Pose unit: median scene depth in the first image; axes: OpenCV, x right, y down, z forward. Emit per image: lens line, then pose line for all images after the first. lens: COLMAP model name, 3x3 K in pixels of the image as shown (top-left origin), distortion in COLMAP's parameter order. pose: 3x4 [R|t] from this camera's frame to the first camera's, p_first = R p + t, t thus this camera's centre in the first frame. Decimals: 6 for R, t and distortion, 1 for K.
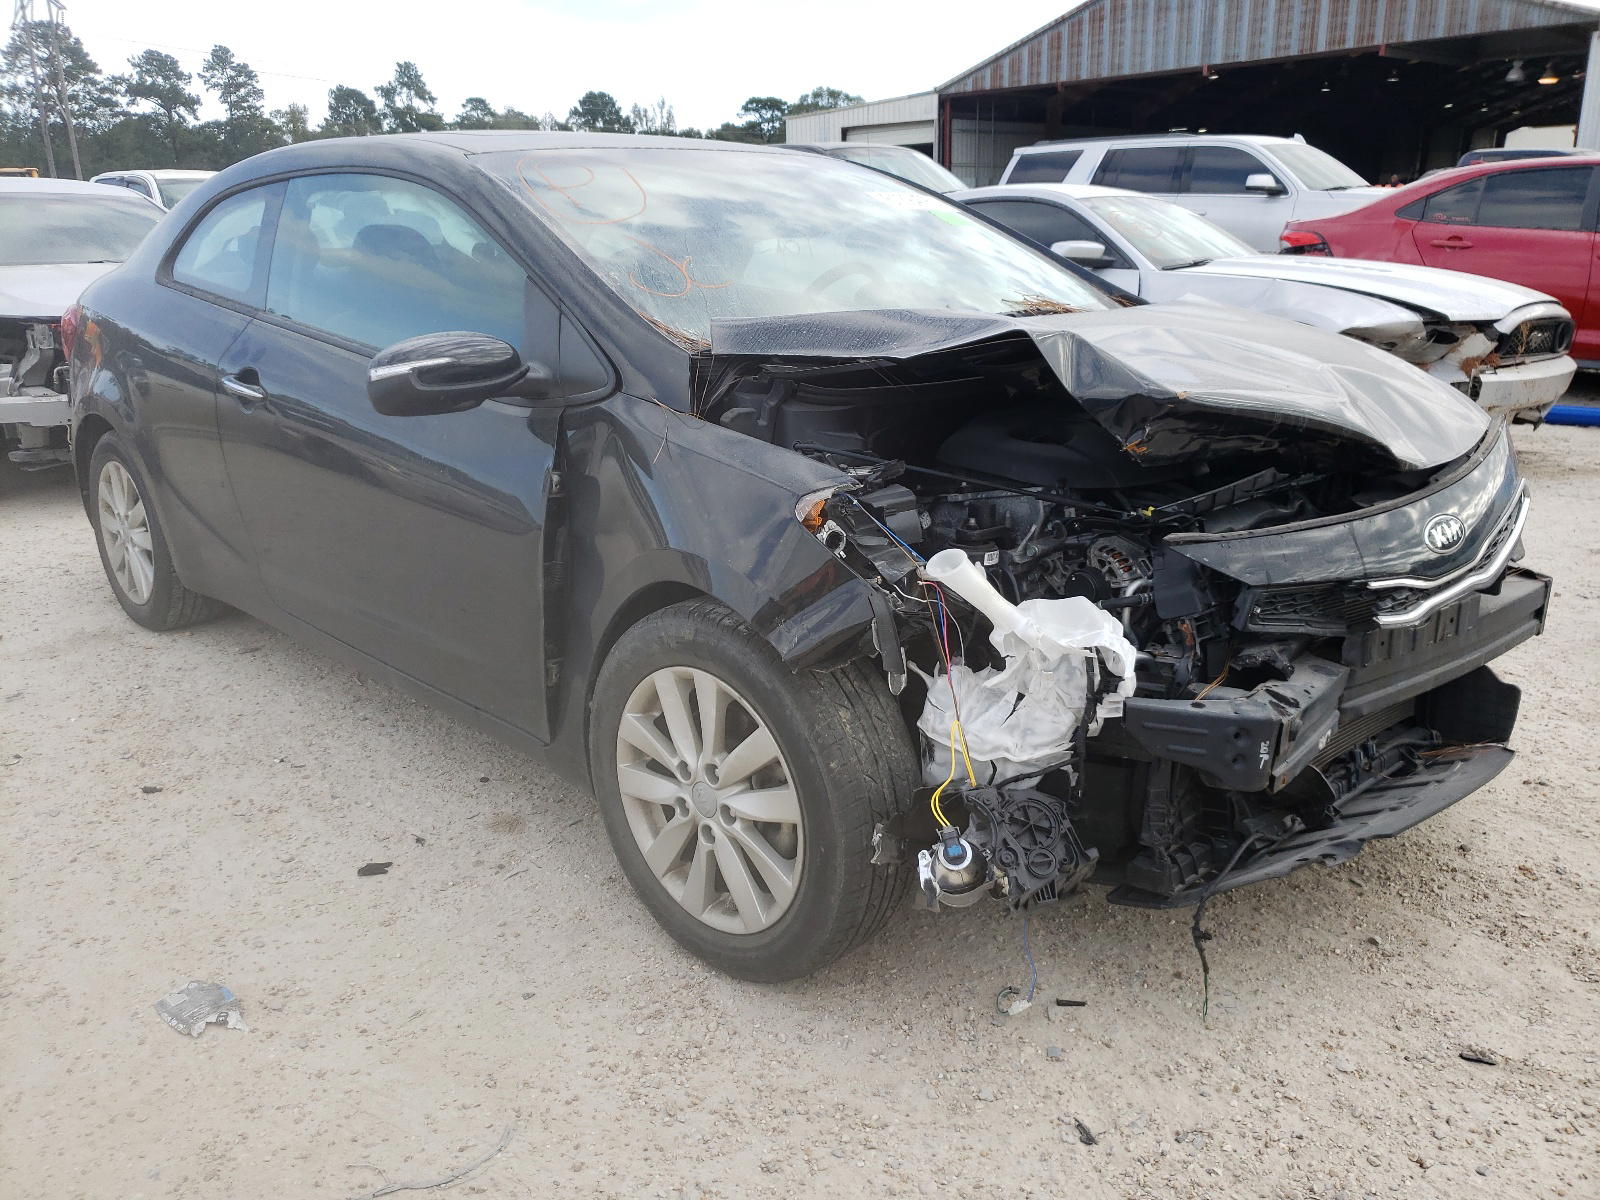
lens RADIAL K [[1225.0, 0, 795.1], [0, 1225.0, 592.4], [0, 0, 1]] dist [0.049754, -0.029661]
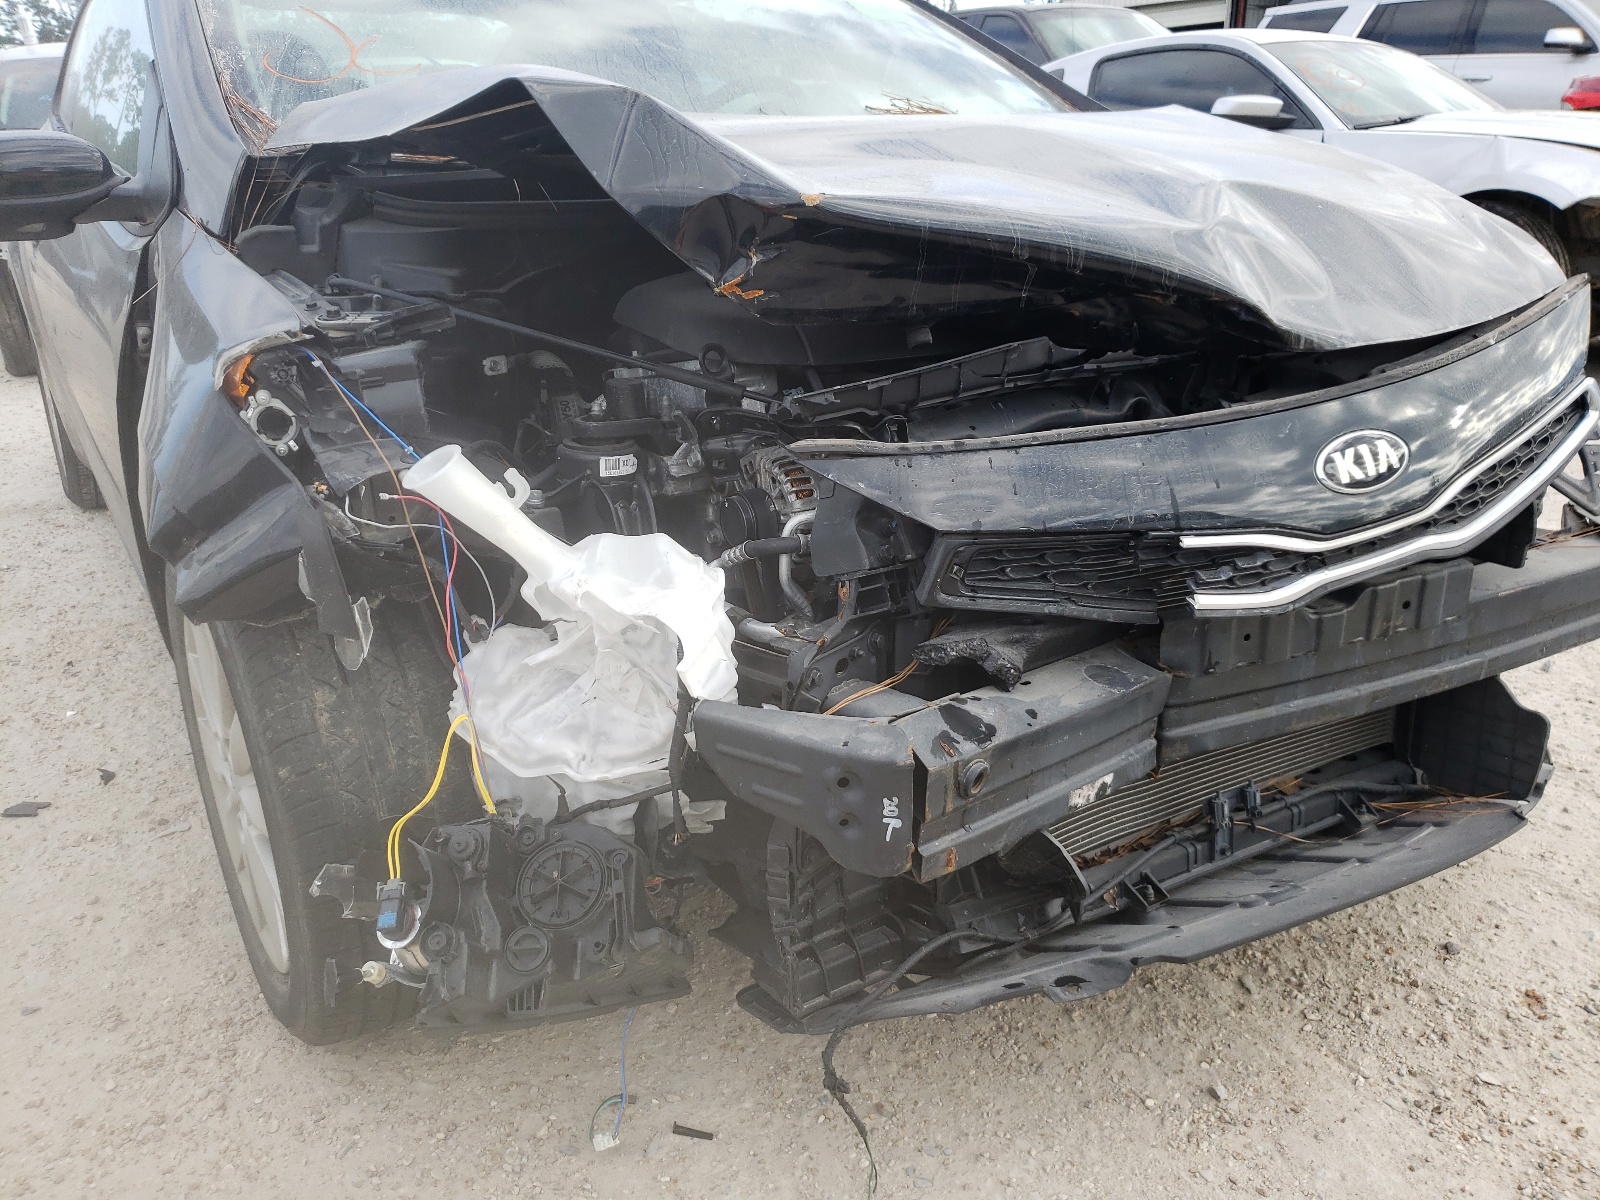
lens RADIAL K [[1225.0, 0, 802.3], [0, 1225.0, 609.2], [0, 0, 1]] dist [0.049754, -0.029661]
pose [[0.978756, 0.070832, -0.192405, 0.400959], [-0.054324, 0.994480, 0.089764, -0.016748], [0.197701, -0.077405, 0.977202, 0.384217]]
